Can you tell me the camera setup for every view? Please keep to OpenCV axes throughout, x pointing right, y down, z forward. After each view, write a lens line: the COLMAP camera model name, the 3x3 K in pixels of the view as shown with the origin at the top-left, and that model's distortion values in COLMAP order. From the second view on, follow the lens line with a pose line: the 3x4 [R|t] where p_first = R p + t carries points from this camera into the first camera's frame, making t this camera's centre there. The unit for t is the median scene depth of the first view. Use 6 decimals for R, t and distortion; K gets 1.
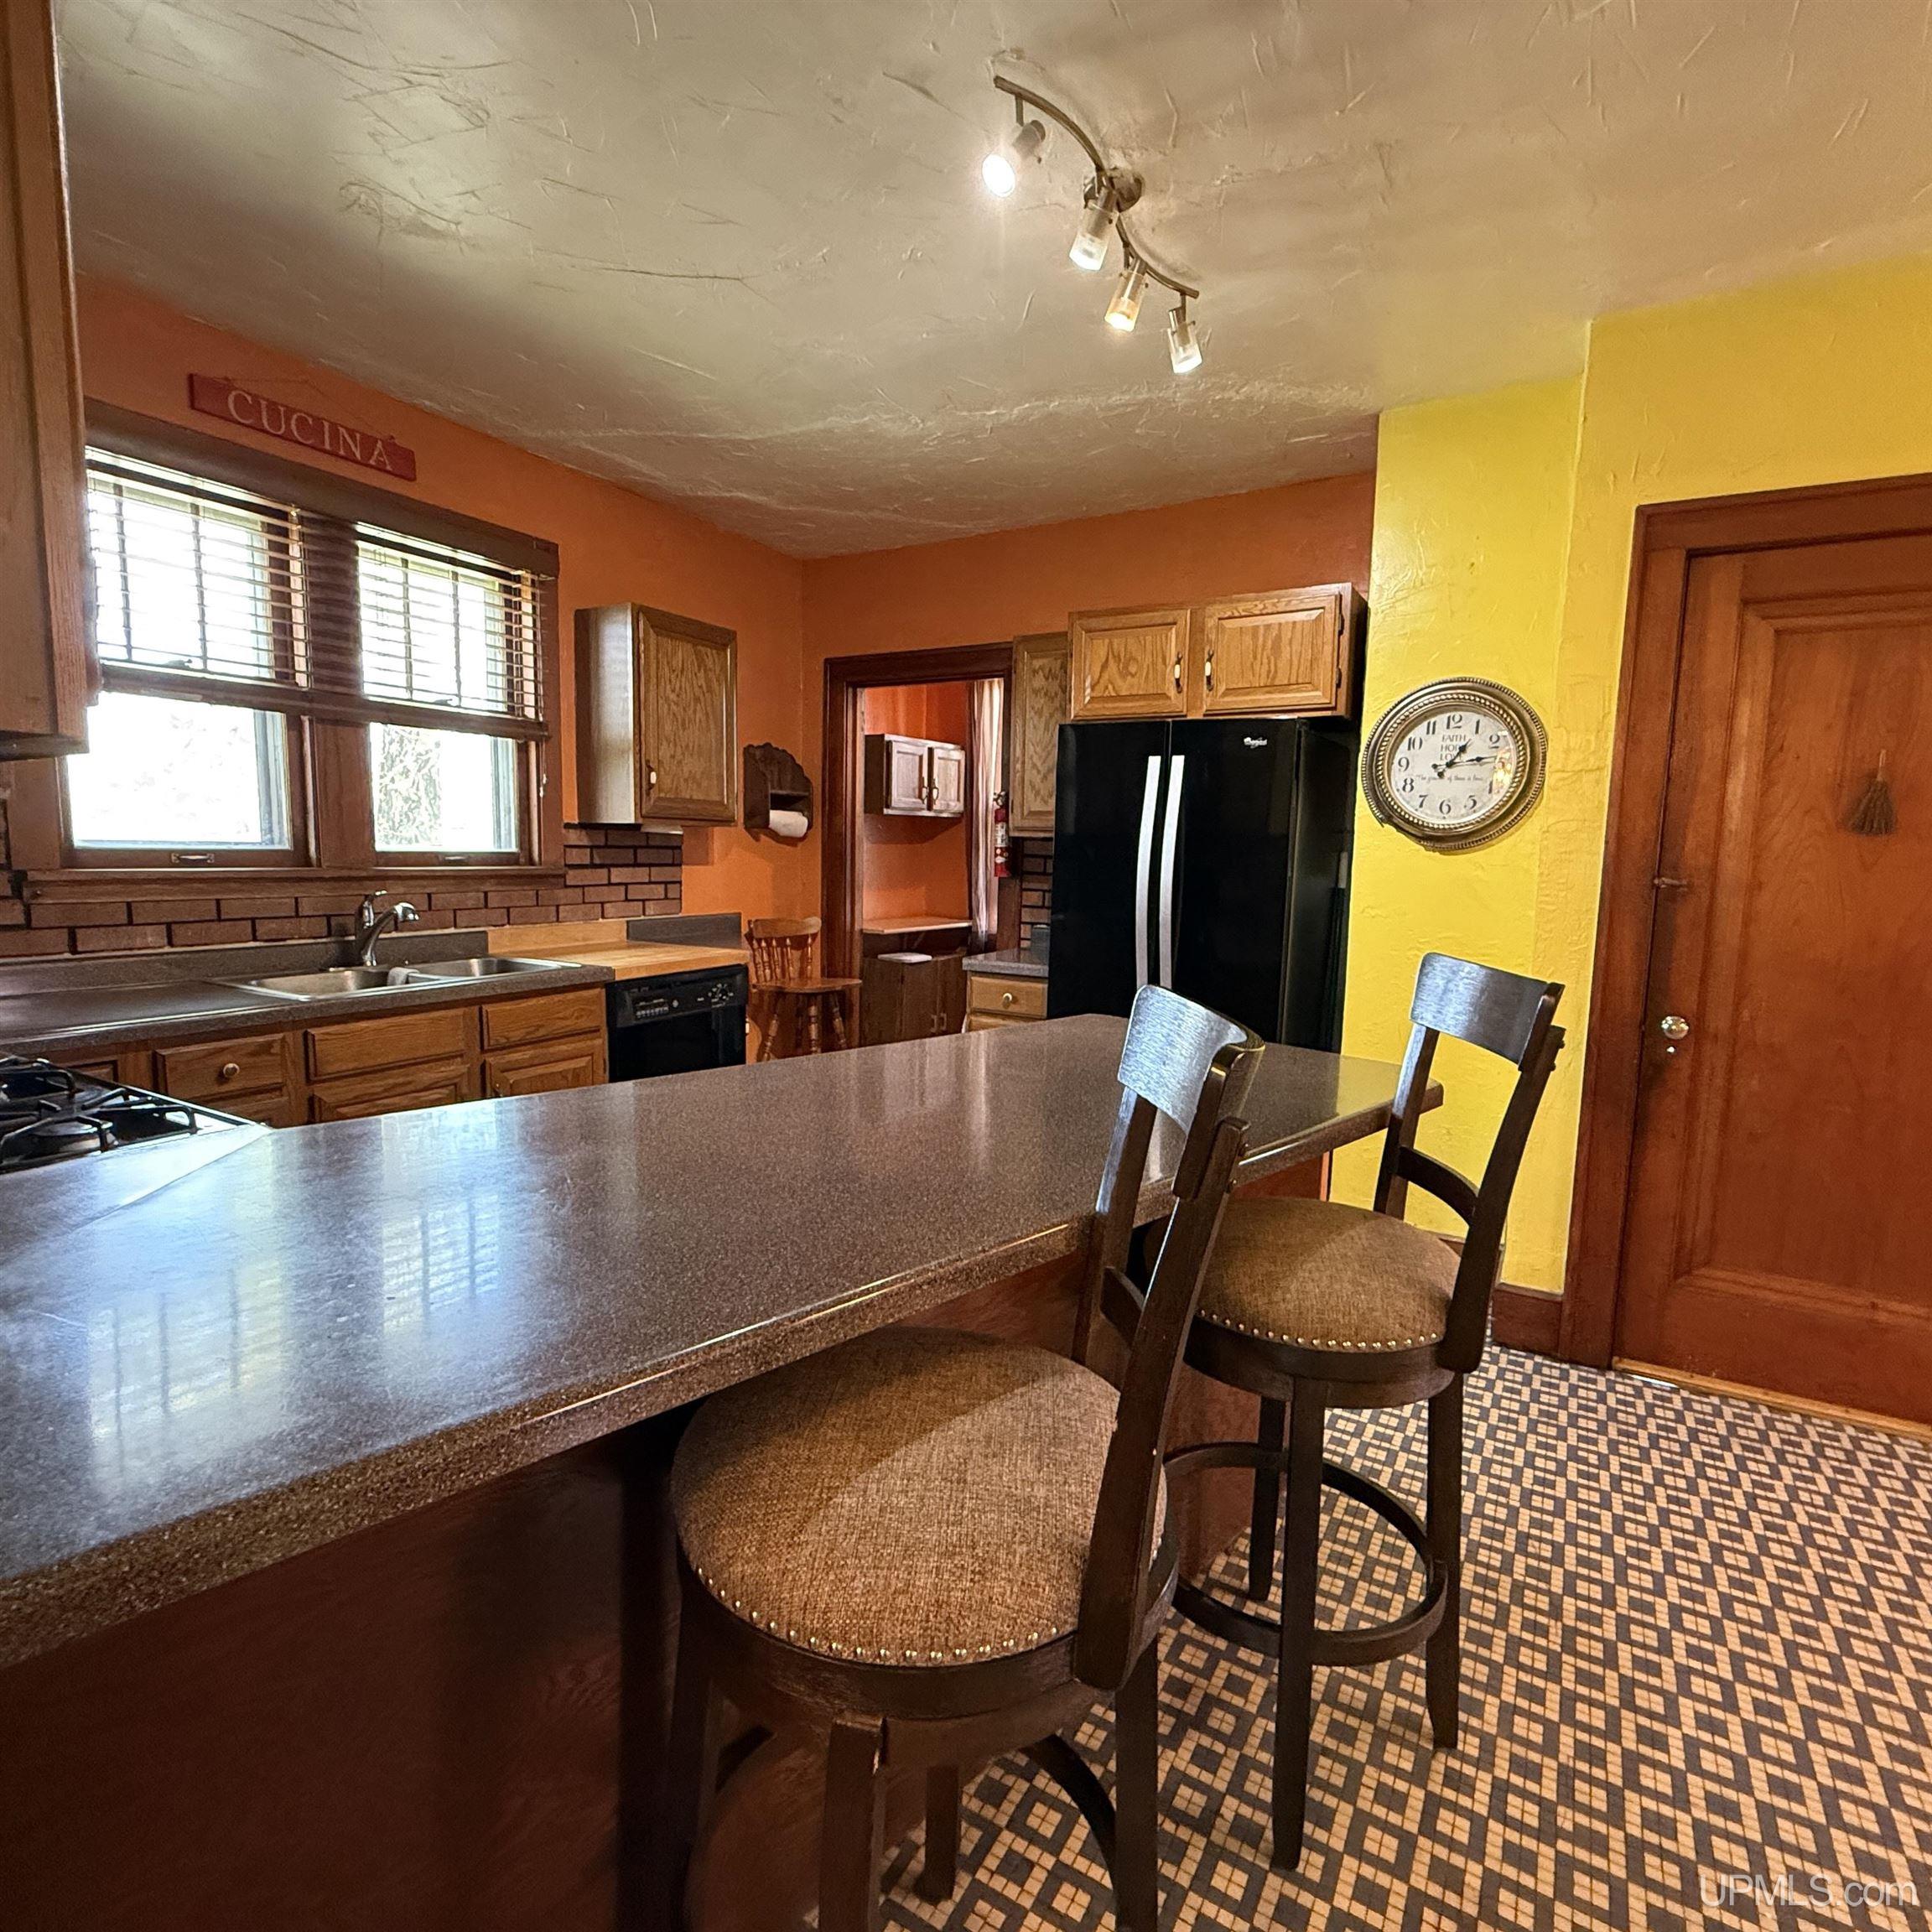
lens RADIAL K [[1022.2, 0, 958.6], [0, 1022.2, 964.2], [0, 0, 1]] dist [0.002159, -0.002446]
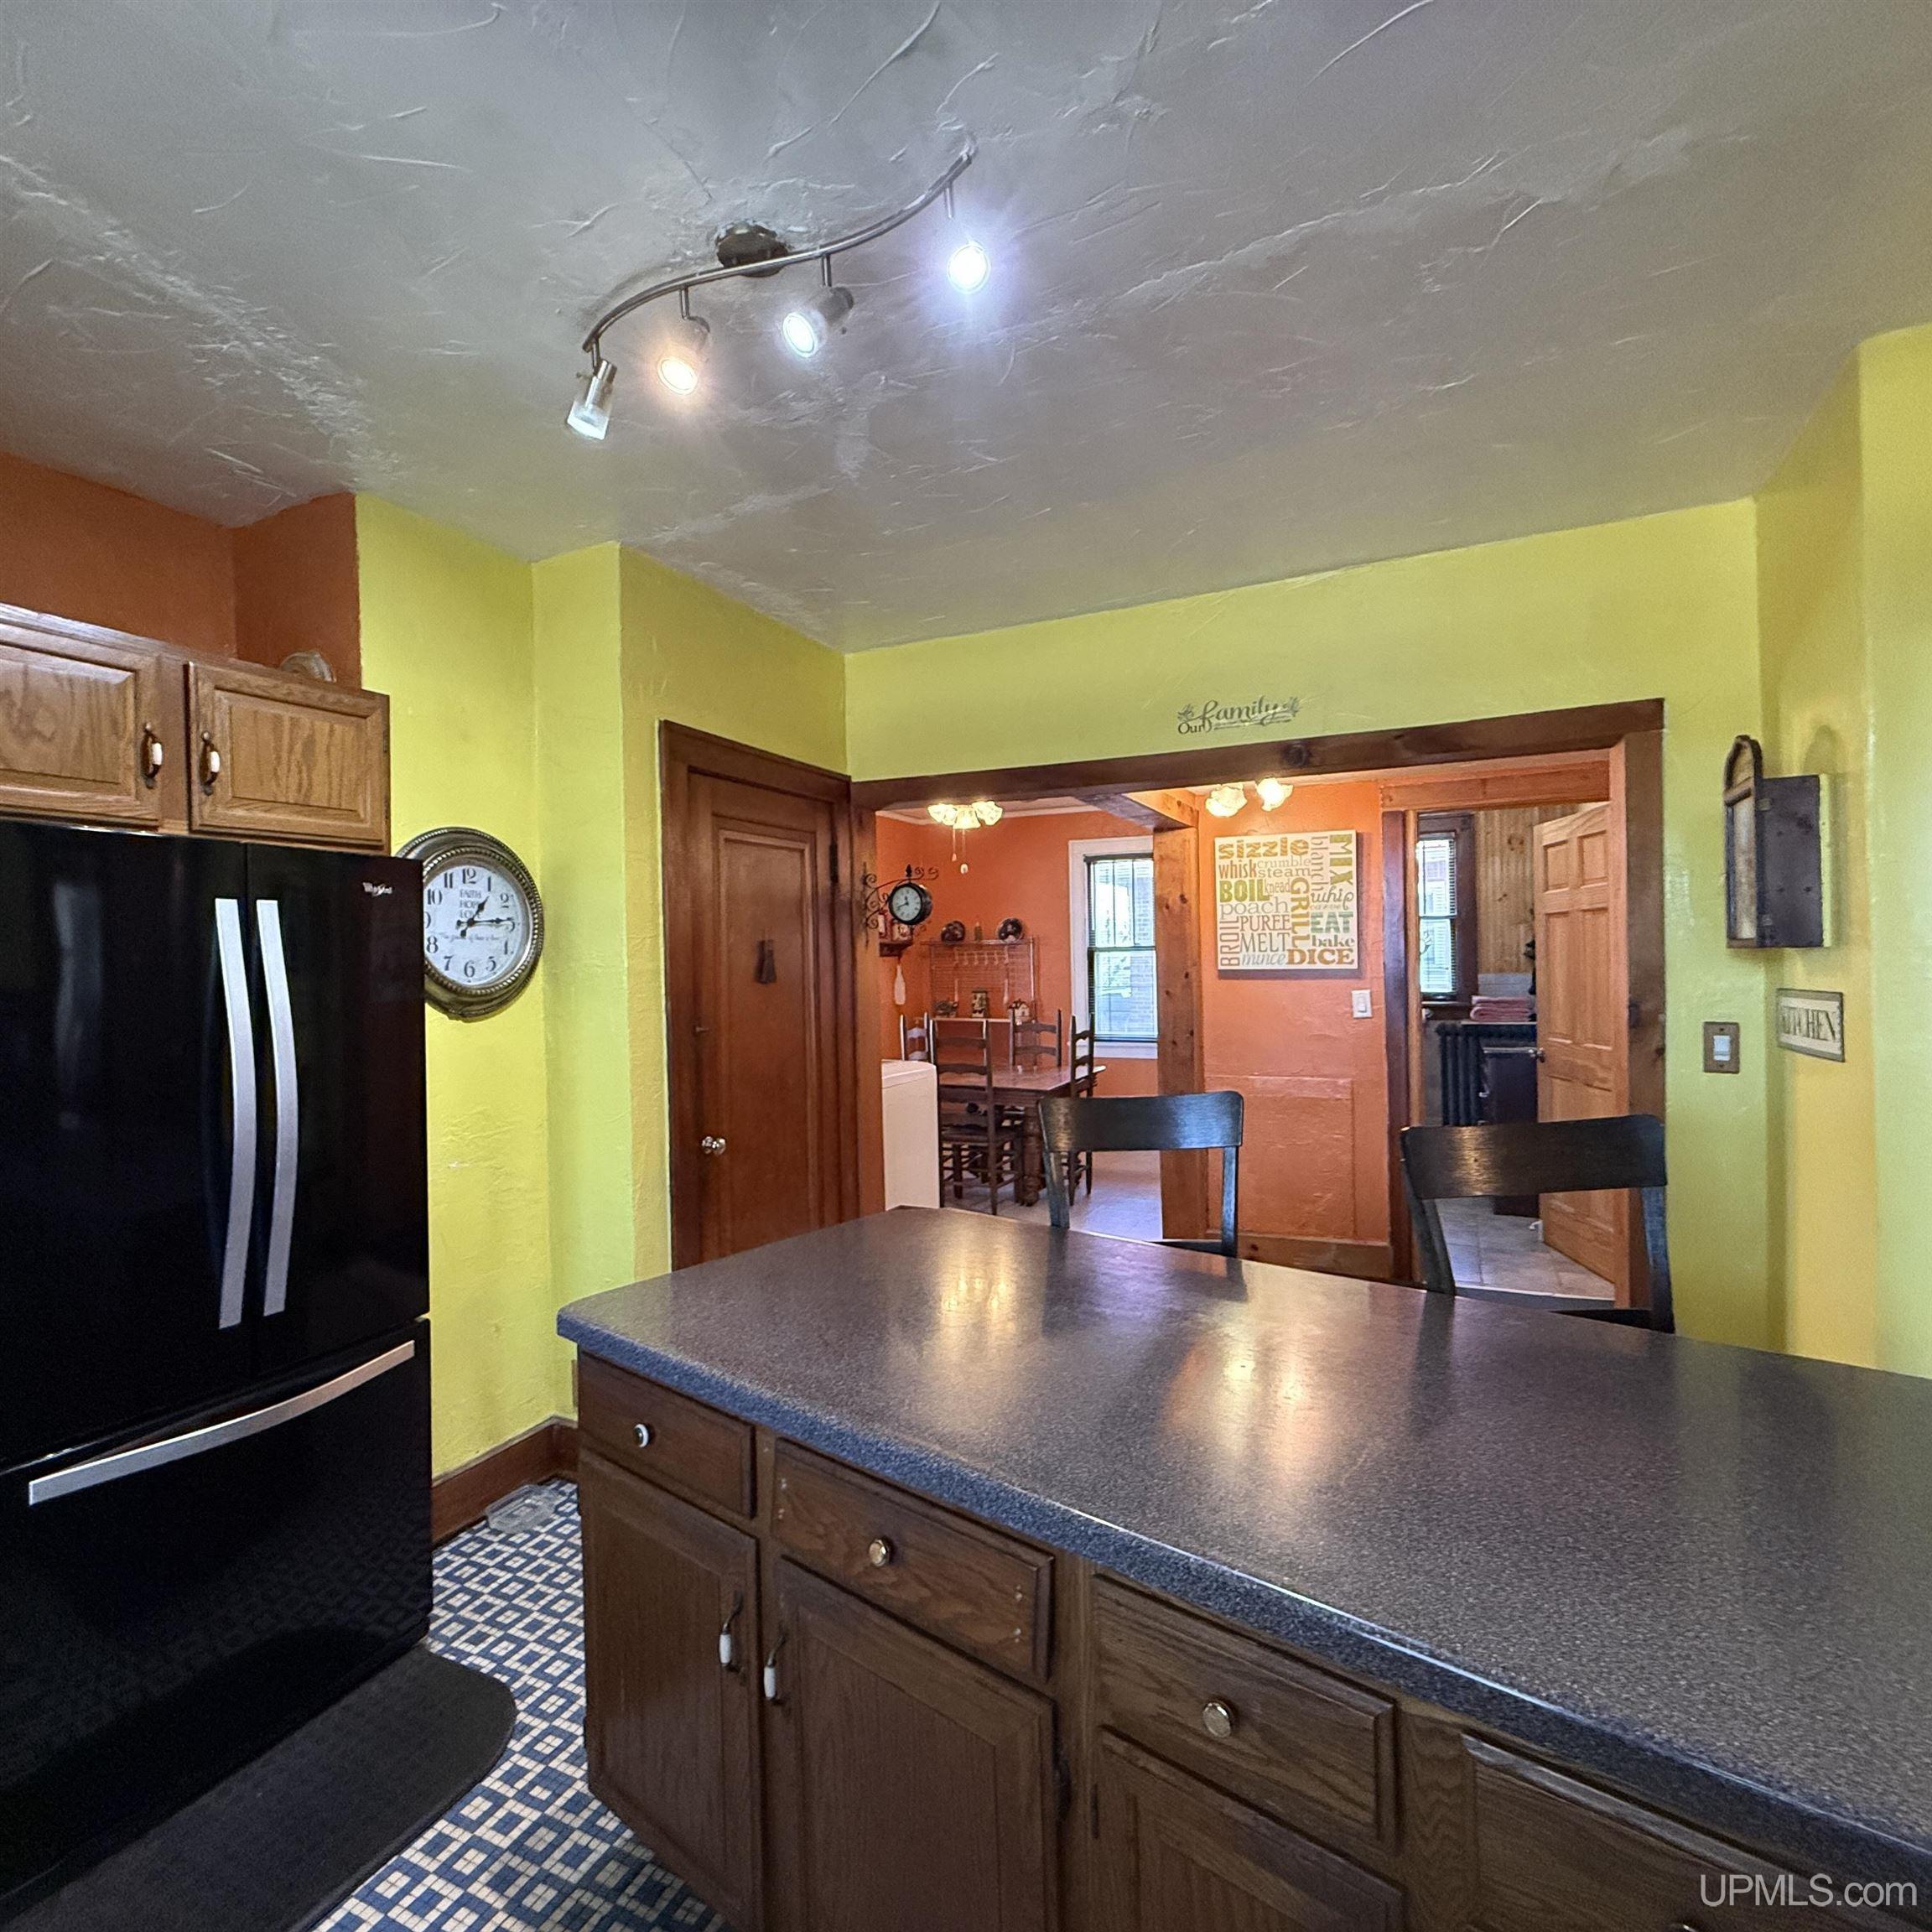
lens RADIAL K [[1022.2, 0, 964.2], [0, 1022.2, 965.6], [0, 0, 1]] dist [0.002159, -0.002446]
pose [[-0.107724, -0.031669, 0.993676, -0.465406], [0.135742, 0.989664, 0.046257, -0.140503], [-0.984870, 0.139867, -0.102312, 0.669731]]
